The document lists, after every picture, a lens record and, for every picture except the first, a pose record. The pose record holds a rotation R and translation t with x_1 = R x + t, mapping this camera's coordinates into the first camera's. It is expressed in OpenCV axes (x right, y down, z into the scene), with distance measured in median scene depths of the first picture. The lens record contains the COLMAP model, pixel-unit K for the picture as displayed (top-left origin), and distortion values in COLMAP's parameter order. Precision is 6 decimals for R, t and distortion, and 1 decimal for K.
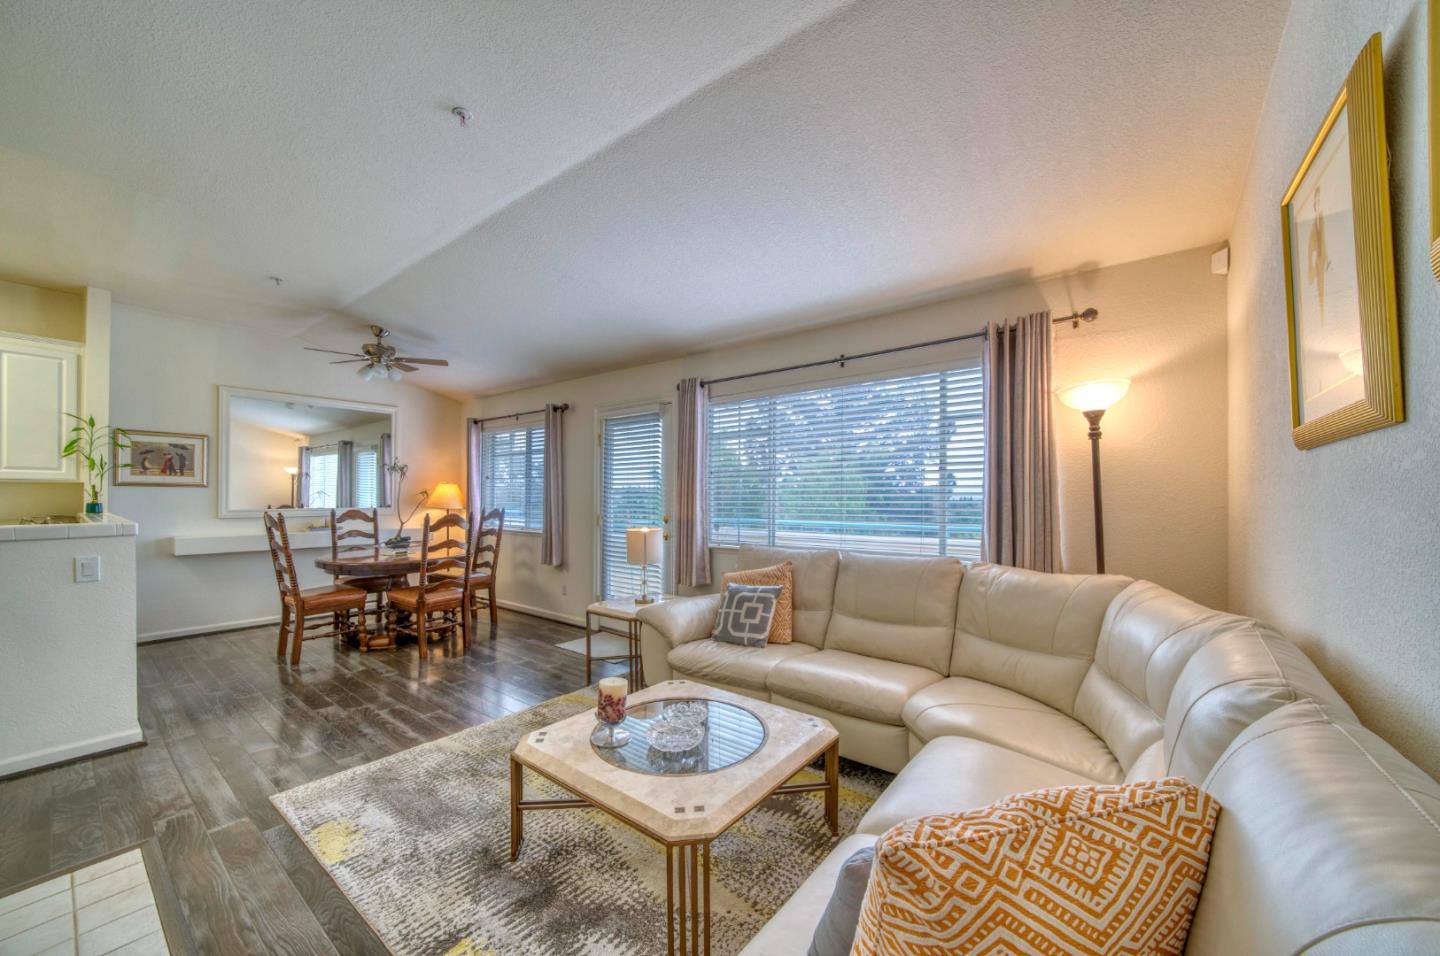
lens RADIAL K [[536.1, 0, 740.1], [0, 536.1, 497.3], [0, 0, 1]] dist [-0.016225, 0.002085]
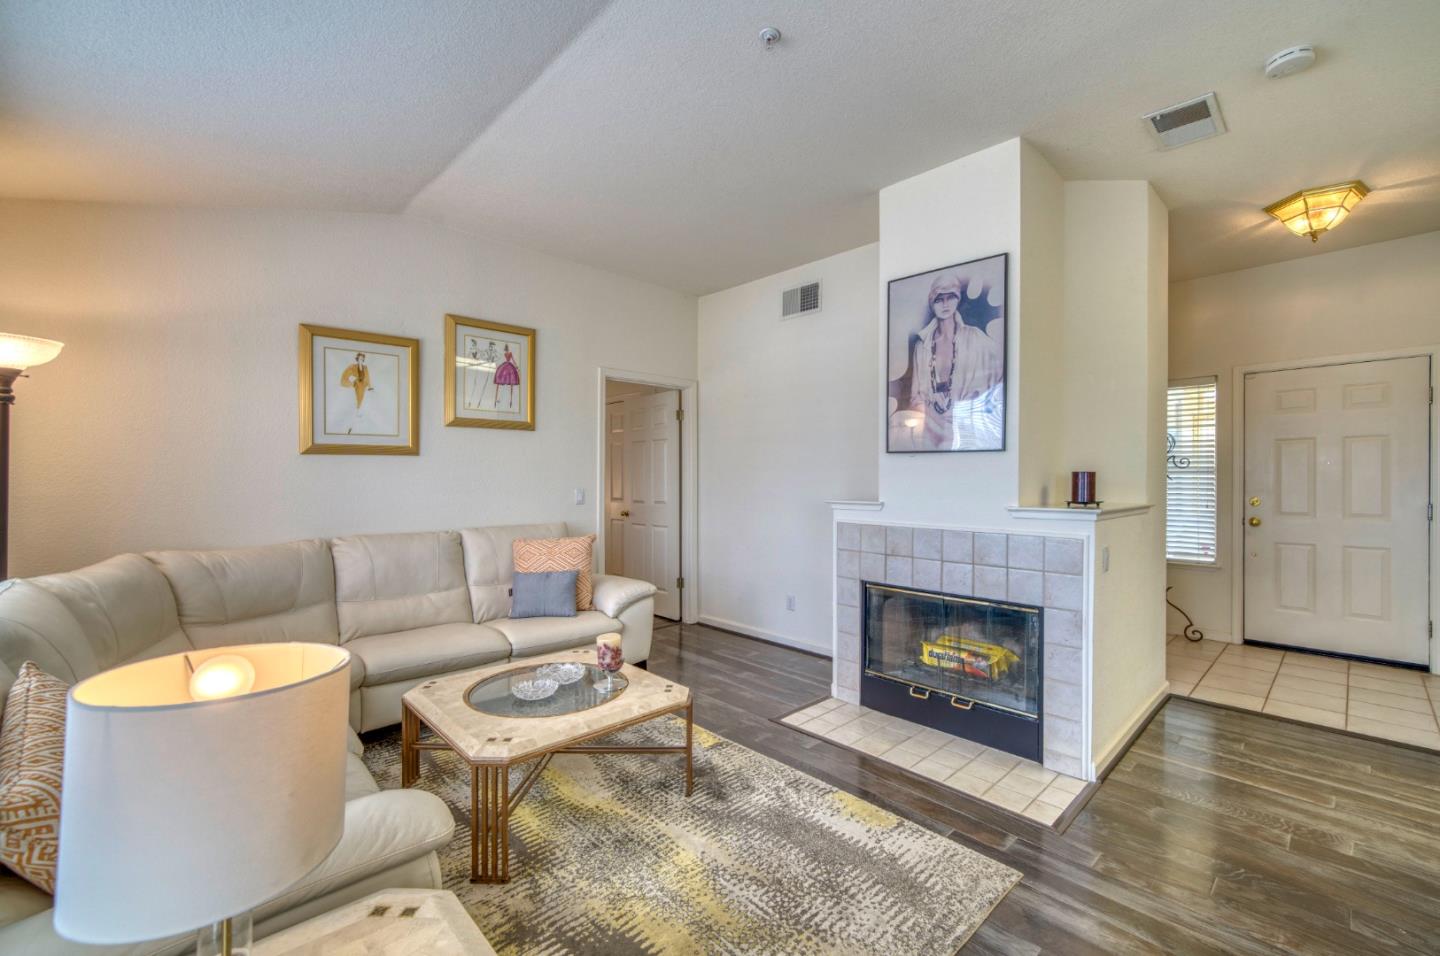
lens RADIAL K [[605.5, 0, 738.7], [0, 605.5, 484.3], [0, 0, 1]] dist [0.000529, 0.001081]
pose [[-0.989765, -0.006412, 0.142563, -0.310014], [-0.003714, 0.999809, 0.019183, -0.005937], [-0.142659, 0.018457, -0.989600, 0.984874]]
